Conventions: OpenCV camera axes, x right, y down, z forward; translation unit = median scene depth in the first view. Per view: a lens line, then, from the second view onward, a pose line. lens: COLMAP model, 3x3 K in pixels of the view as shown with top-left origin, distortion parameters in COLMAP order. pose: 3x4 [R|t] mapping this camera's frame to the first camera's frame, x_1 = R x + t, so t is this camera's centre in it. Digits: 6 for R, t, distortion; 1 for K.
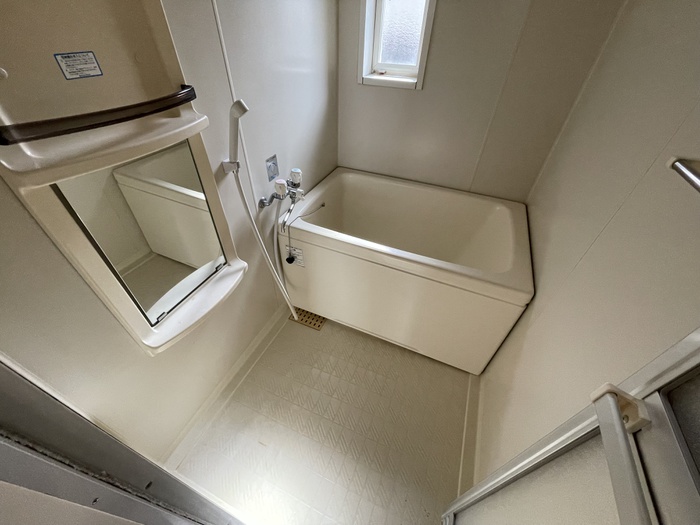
lens RADIAL K [[282.8, 0, 347.8], [0, 282.8, 262.3], [0, 0, 1]] dist [-0.003516, 0.000432]
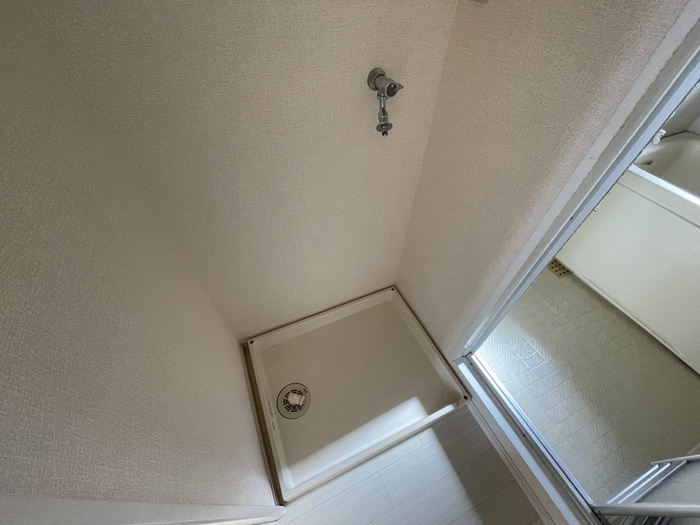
lens RADIAL K [[282.8, 0, 348.2], [0, 282.8, 262.4], [0, 0, 1]] dist [-0.003516, 0.000432]
pose [[0.726366, 0.503598, -0.467741, -0.210814], [-0.438607, 0.863590, 0.248671, 0.280420], [0.529166, 0.024528, 0.848163, -0.285239]]
